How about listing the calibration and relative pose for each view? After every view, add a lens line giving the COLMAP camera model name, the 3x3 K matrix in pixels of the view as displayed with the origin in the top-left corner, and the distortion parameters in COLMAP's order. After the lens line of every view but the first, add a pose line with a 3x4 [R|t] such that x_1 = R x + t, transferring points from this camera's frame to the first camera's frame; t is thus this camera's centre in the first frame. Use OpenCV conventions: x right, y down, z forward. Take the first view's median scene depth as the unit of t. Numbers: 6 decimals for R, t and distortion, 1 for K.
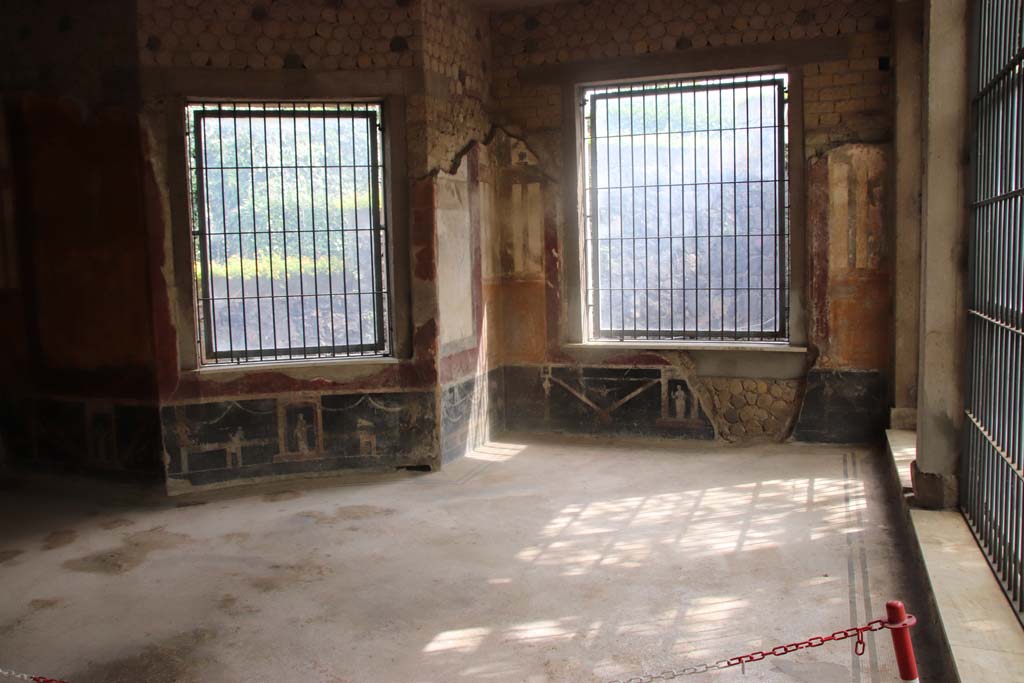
lens RADIAL K [[852.5, 0, 509.6], [0, 852.5, 341.5], [0, 0, 1]] dist [-0.108290, 0.082279]
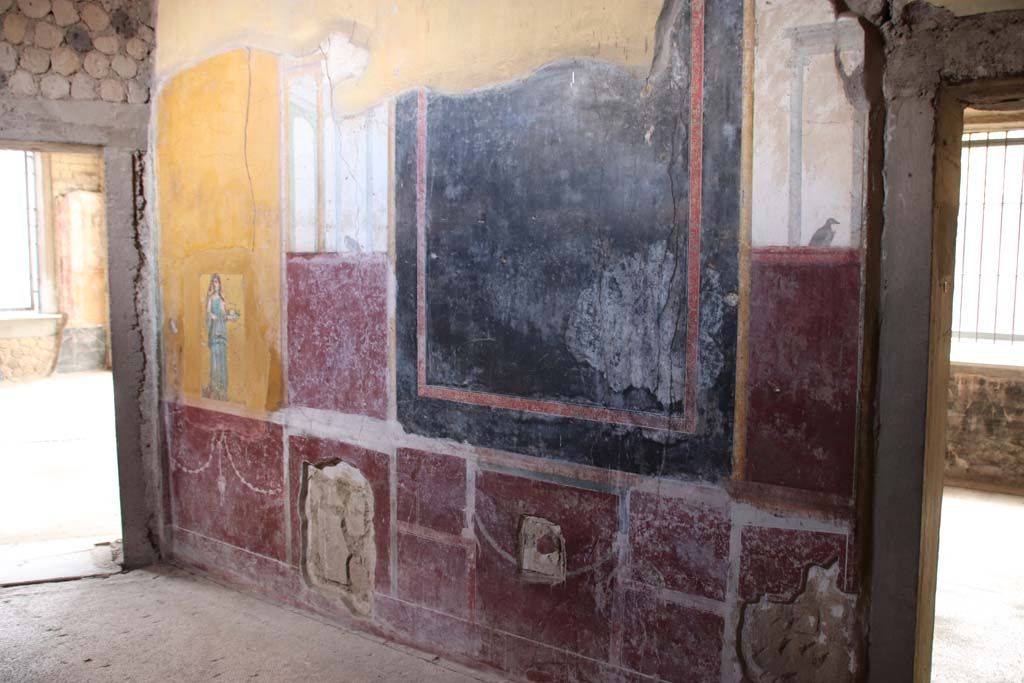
lens RADIAL K [[852.5, 0, 510.7], [0, 852.5, 340.6], [0, 0, 1]] dist [-0.108290, 0.082279]
pose [[0.242080, -0.066352, 0.967985, -0.927710], [0.078821, 0.995706, 0.048540, 0.045032], [-0.967049, 0.064547, 0.246271, -0.206312]]
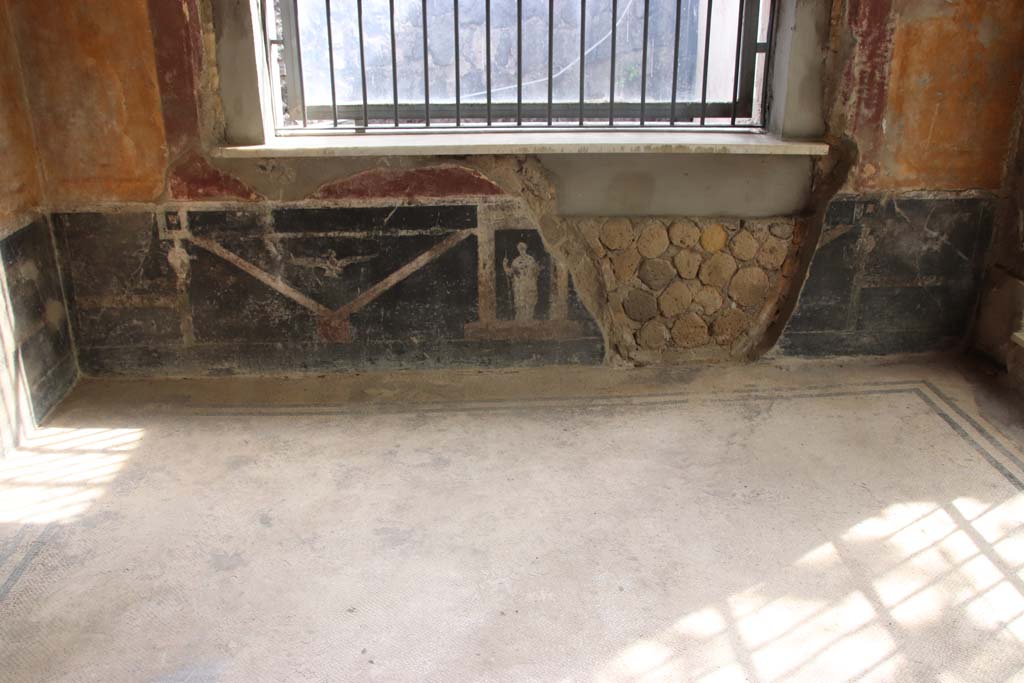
lens RADIAL K [[926.0, 0, 509.2], [0, 926.0, 343.9], [0, 0, 1]] dist [-0.067465, 0.070348]
pose [[0.917078, -0.122343, 0.379474, 0.019486], [0.018922, 0.964041, 0.265081, -0.019669], [-0.398259, -0.235919, 0.886415, 0.601055]]
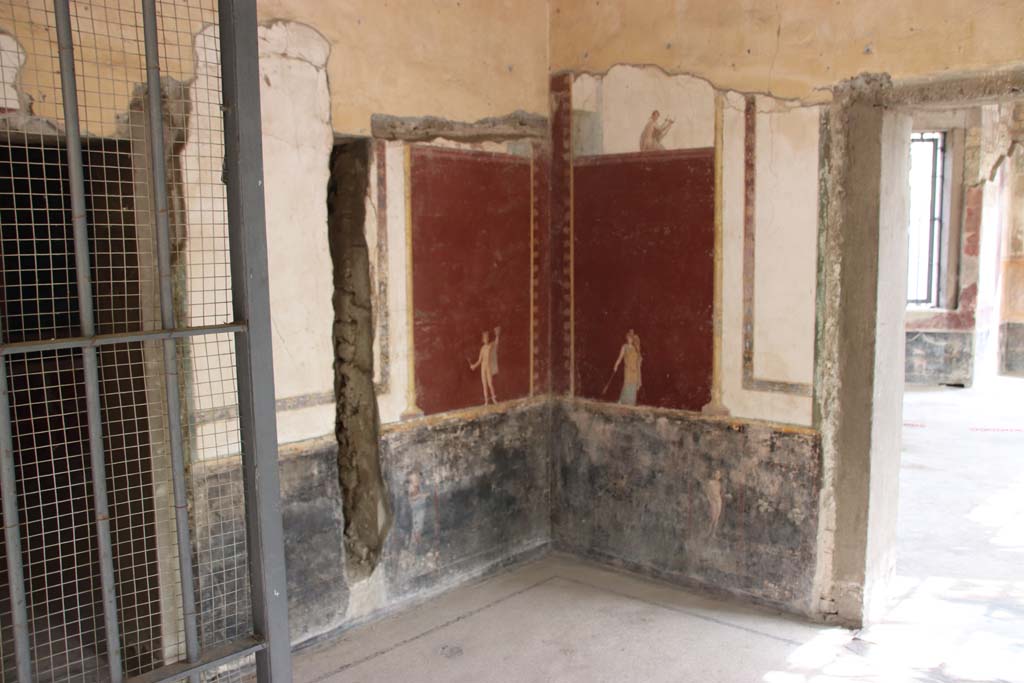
lens RADIAL K [[852.5, 0, 521.9], [0, 852.5, 347.7], [0, 0, 1]] dist [-0.108290, 0.082279]
pose [[0.915411, 0.066504, -0.396988, -0.199960], [-0.052049, 0.997534, 0.047090, 0.050058], [0.399140, -0.022444, 0.916615, -0.534201]]
